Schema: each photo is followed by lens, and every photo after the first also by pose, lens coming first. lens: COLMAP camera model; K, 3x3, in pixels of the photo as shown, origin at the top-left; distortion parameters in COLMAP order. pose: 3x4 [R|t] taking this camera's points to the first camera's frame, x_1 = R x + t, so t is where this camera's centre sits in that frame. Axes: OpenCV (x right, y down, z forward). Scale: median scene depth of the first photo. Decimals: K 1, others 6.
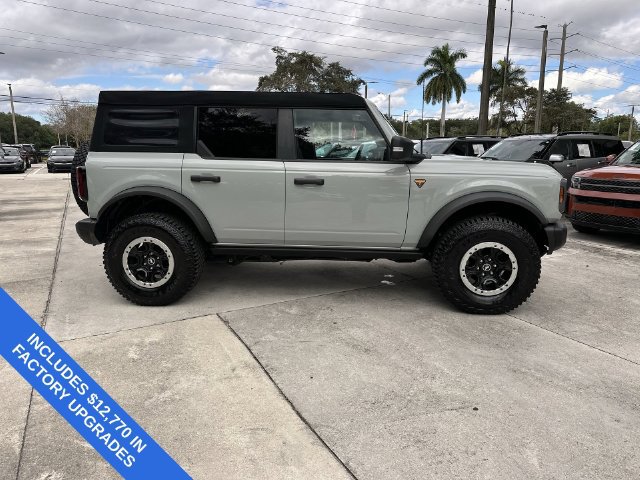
lens RADIAL K [[450.0, 0, 320.0], [0, 450.0, 240.0], [0, 0, 1]] dist [0.037106, -0.045379]
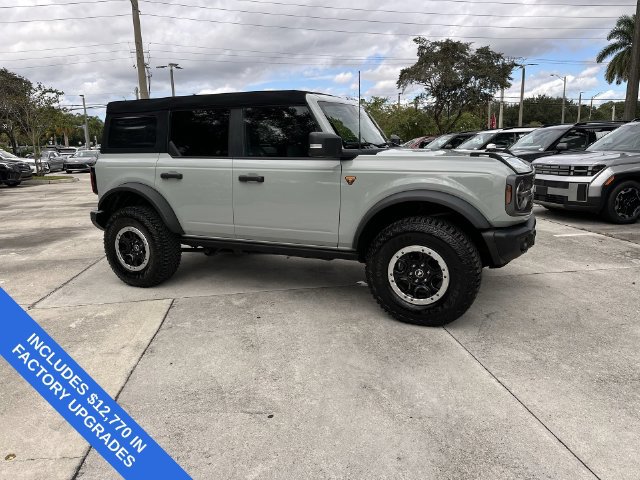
lens RADIAL K [[450.0, 0, 320.0], [0, 450.0, 240.0], [0, 0, 1]] dist [0.037106, -0.045379]
pose [[0.936904, 0.044875, -0.346694, 0.459612], [-0.040662, 0.998984, 0.019422, -0.014660], [0.347213, -0.004100, 0.937777, 0.080076]]
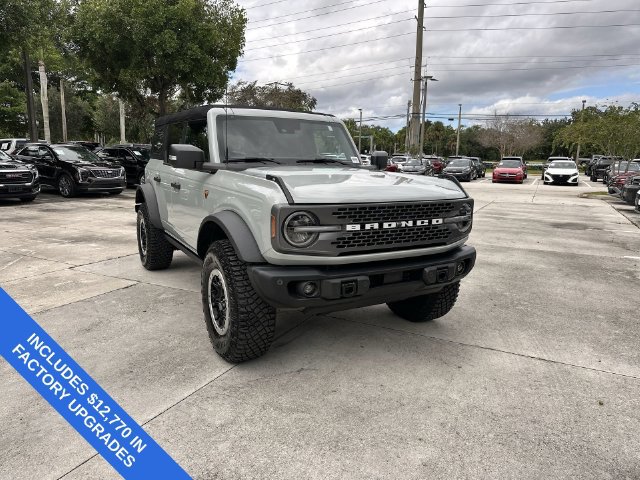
lens RADIAL K [[450.0, 0, 320.0], [0, 450.0, 240.0], [0, 0, 1]] dist [0.037106, -0.045379]
pose [[0.570531, 0.153987, -0.806711, 1.043490], [-0.176496, 0.982304, 0.062681, -0.122567], [0.802087, 0.106620, 0.587612, 0.599549]]
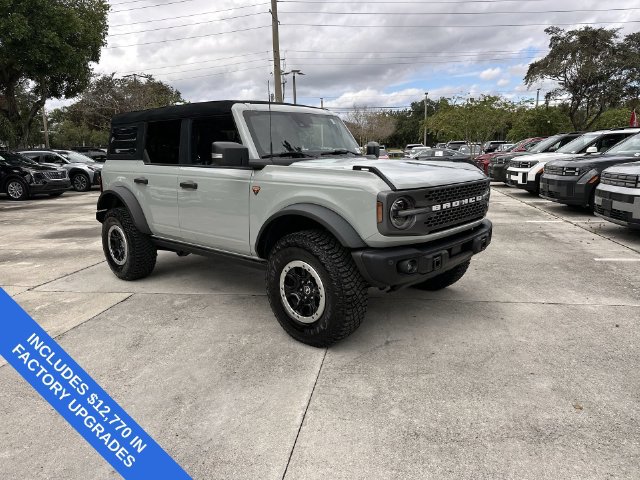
lens RADIAL K [[450.0, 0, 320.0], [0, 450.0, 240.0], [0, 0, 1]] dist [0.037106, -0.045379]
pose [[0.793554, 0.095443, -0.600968, 0.835765], [-0.091917, 0.995092, 0.036662, -0.063749], [0.601518, 0.026146, 0.798432, 0.306637]]
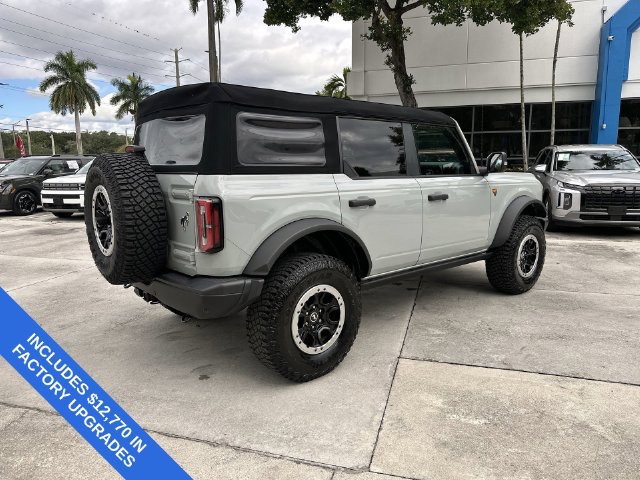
lens RADIAL K [[459.6, 0, 308.4], [0, 459.6, 229.0], [0, 0, 1]] dist [0.039143, -0.050970]
pose [[0.710107, -0.114793, 0.694673, -0.884591], [0.154433, 0.987989, 0.005399, -0.102988], [-0.686948, 0.103447, 0.719306, 0.440120]]
